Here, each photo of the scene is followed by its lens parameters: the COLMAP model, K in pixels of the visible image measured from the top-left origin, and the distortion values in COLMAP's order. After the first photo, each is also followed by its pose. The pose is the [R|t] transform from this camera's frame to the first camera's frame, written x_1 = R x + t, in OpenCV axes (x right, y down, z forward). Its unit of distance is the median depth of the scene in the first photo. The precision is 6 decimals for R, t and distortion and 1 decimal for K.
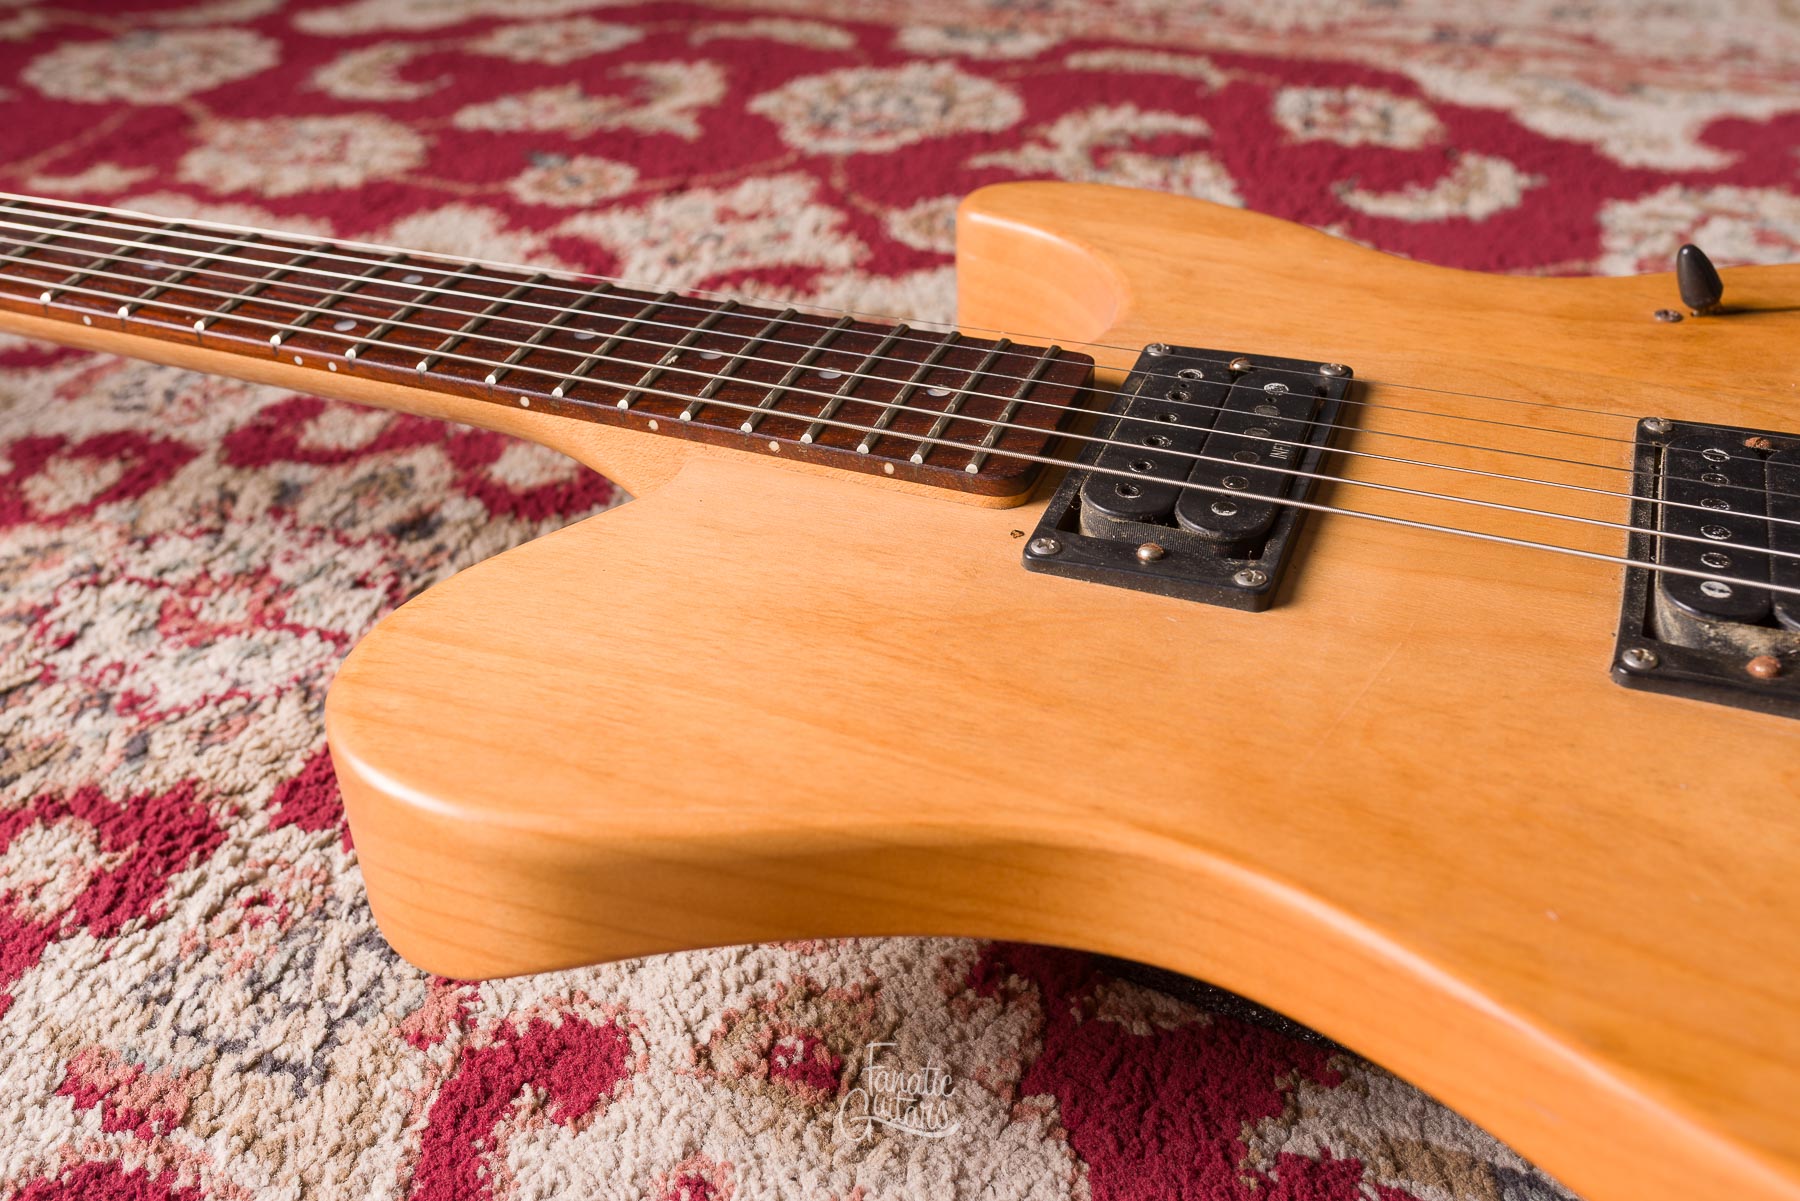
lens RADIAL K [[1786.0, 0, 894.3], [0, 1786.0, 604.1], [0, 0, 1]] dist [0.001903, -0.001193]
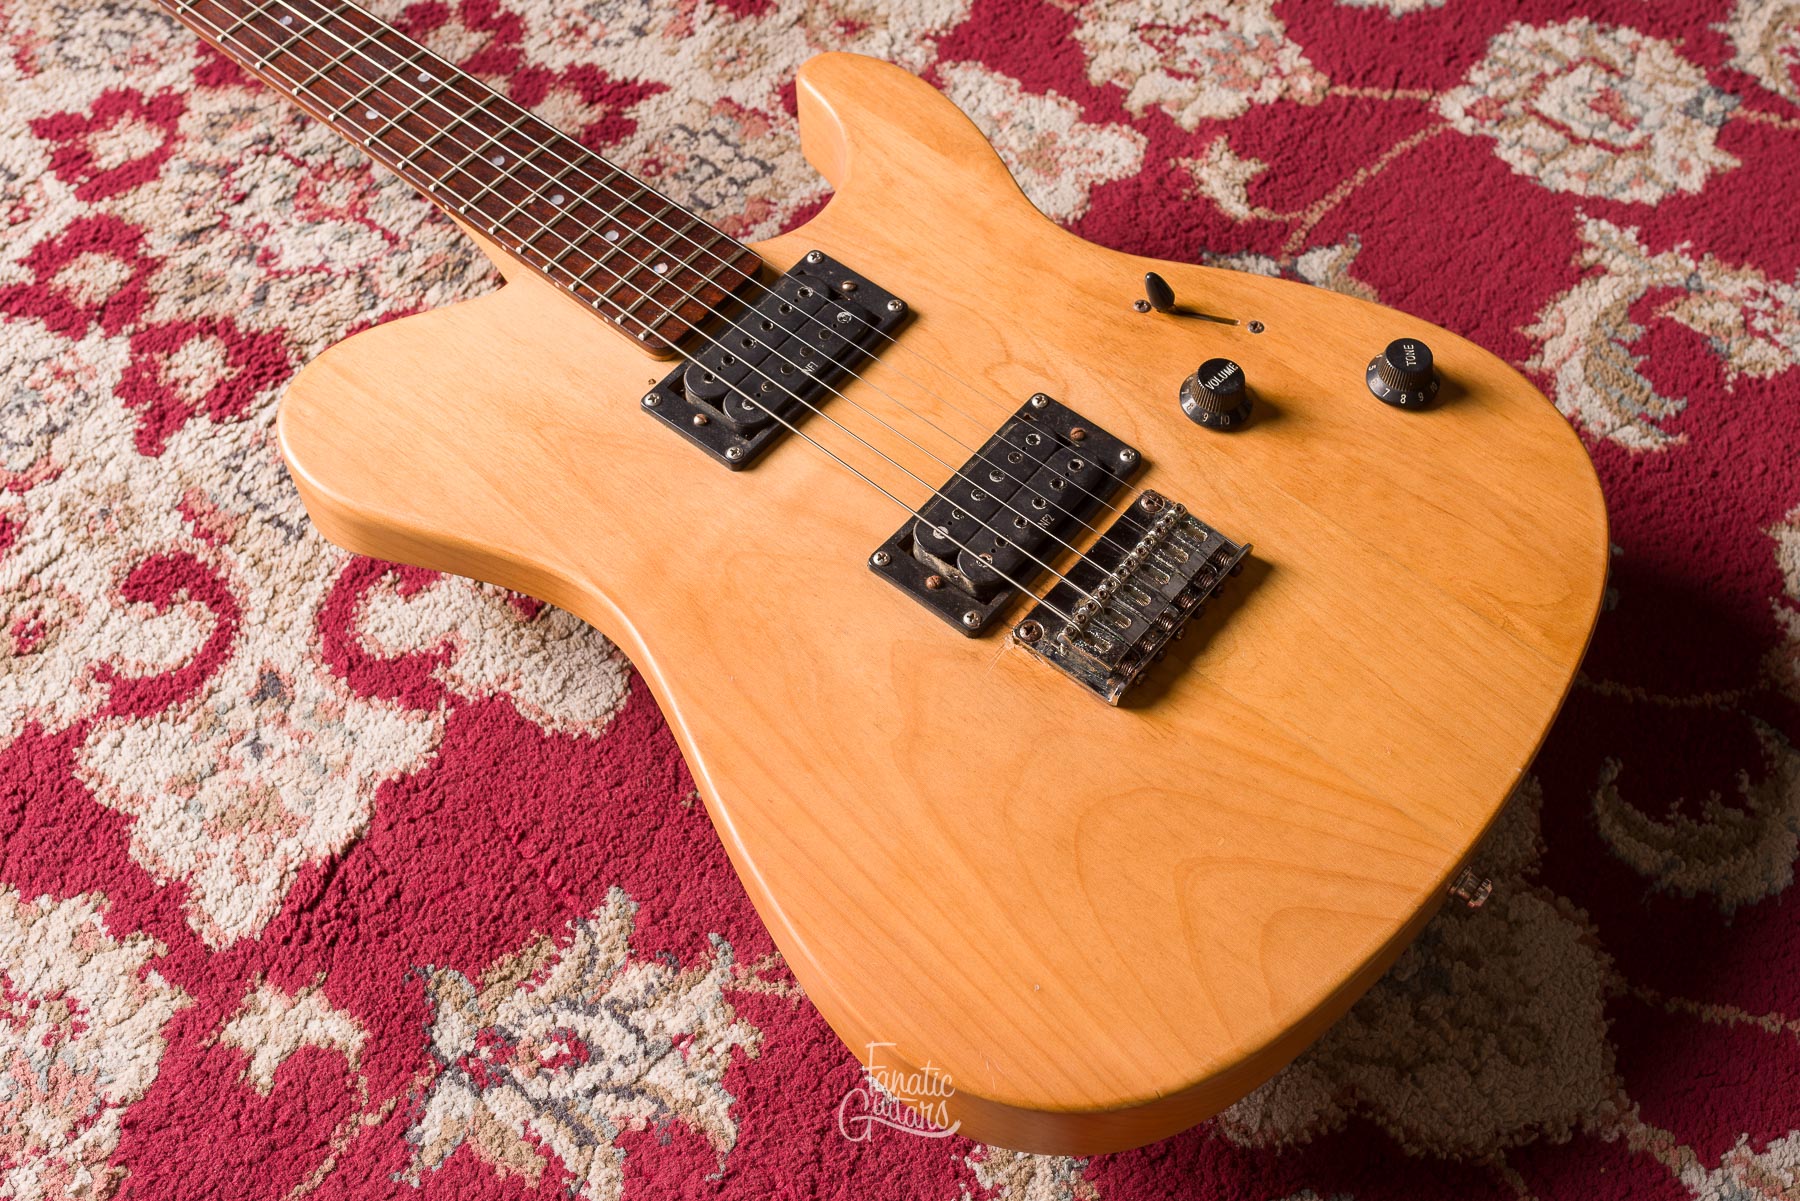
lens RADIAL K [[1966.6, 0, 954.6], [0, 1966.6, 583.8], [0, 0, 1]] dist [0.000237, 0.001426]
pose [[0.952060, 0.276225, -0.131461, 0.595842], [-0.203864, 0.893297, 0.400576, -0.629524], [0.228083, -0.354572, 0.906784, -0.730735]]
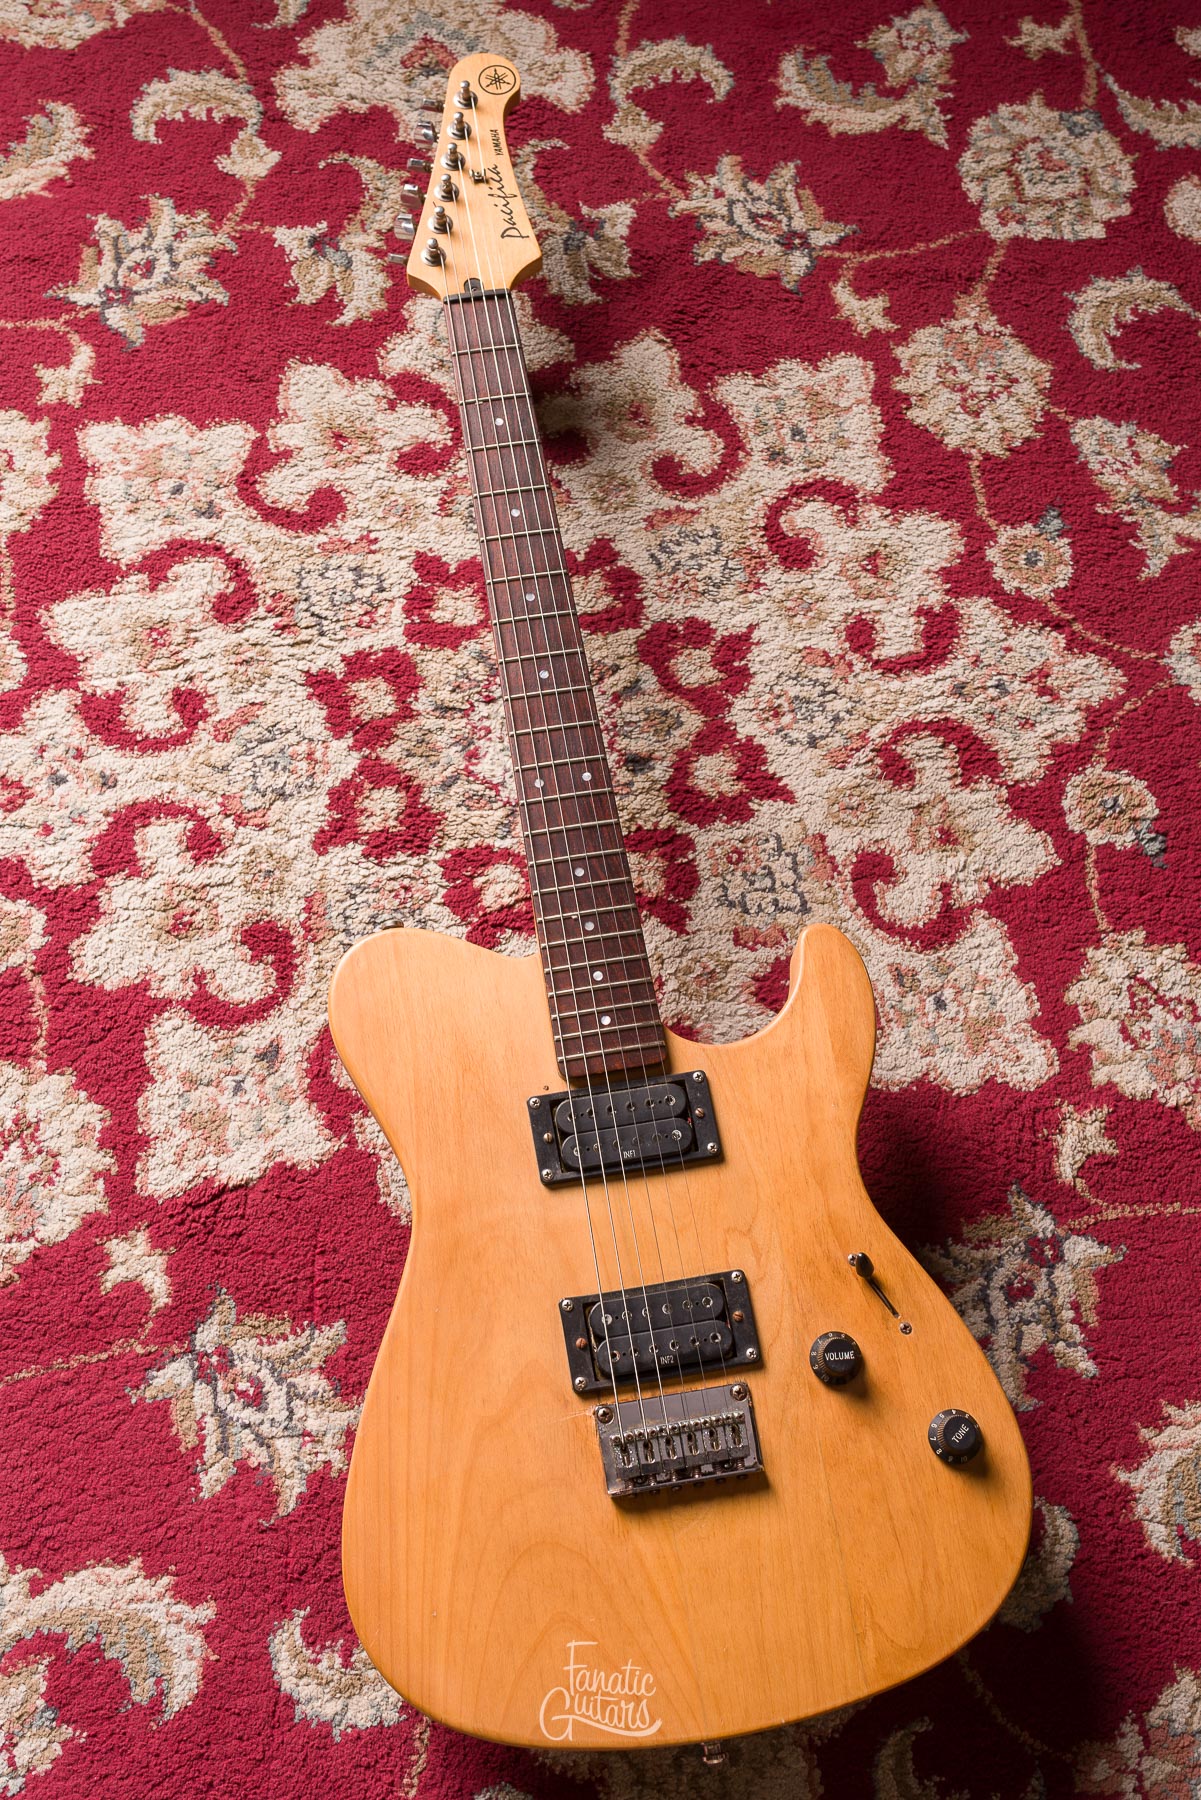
lens RADIAL K [[1934.8, 0, 607.4], [0, 1934.8, 855.0], [0, 0, 1]] dist [0.003461, -0.006316]
pose [[0.512571, 0.813779, -0.273925, 0.546513], [-0.521616, 0.548517, 0.653487, -1.901683], [0.682047, -0.192075, 0.705634, -0.817464]]
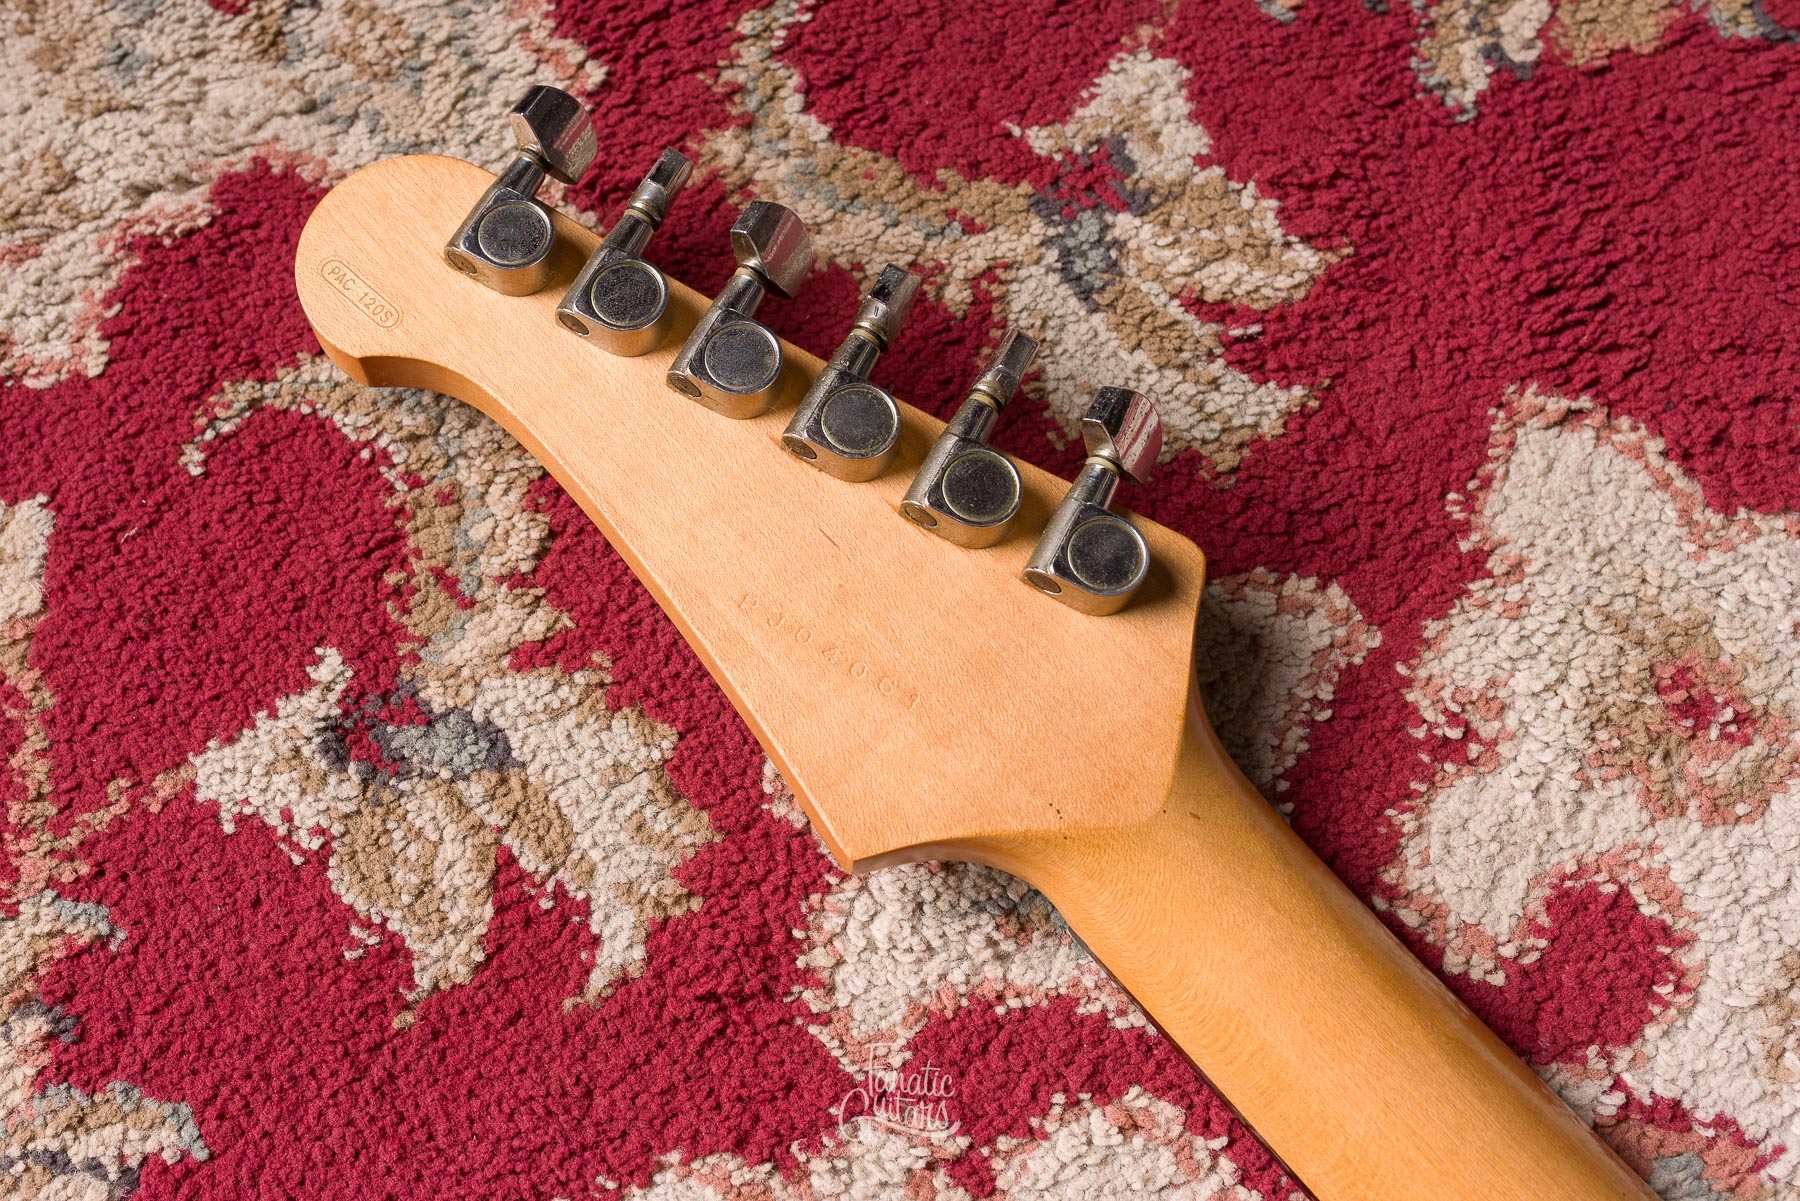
lens RADIAL K [[1803.9, 0, 768.7], [0, 1803.9, 594.2], [0, 0, 1]] dist [0.003472, -0.004933]
pose [[0.889475, 0.434823, -0.140584, -1.197551], [-0.244822, 0.713174, 0.656845, -0.715151], [0.385872, -0.549829, 0.740804, 0.857810]]
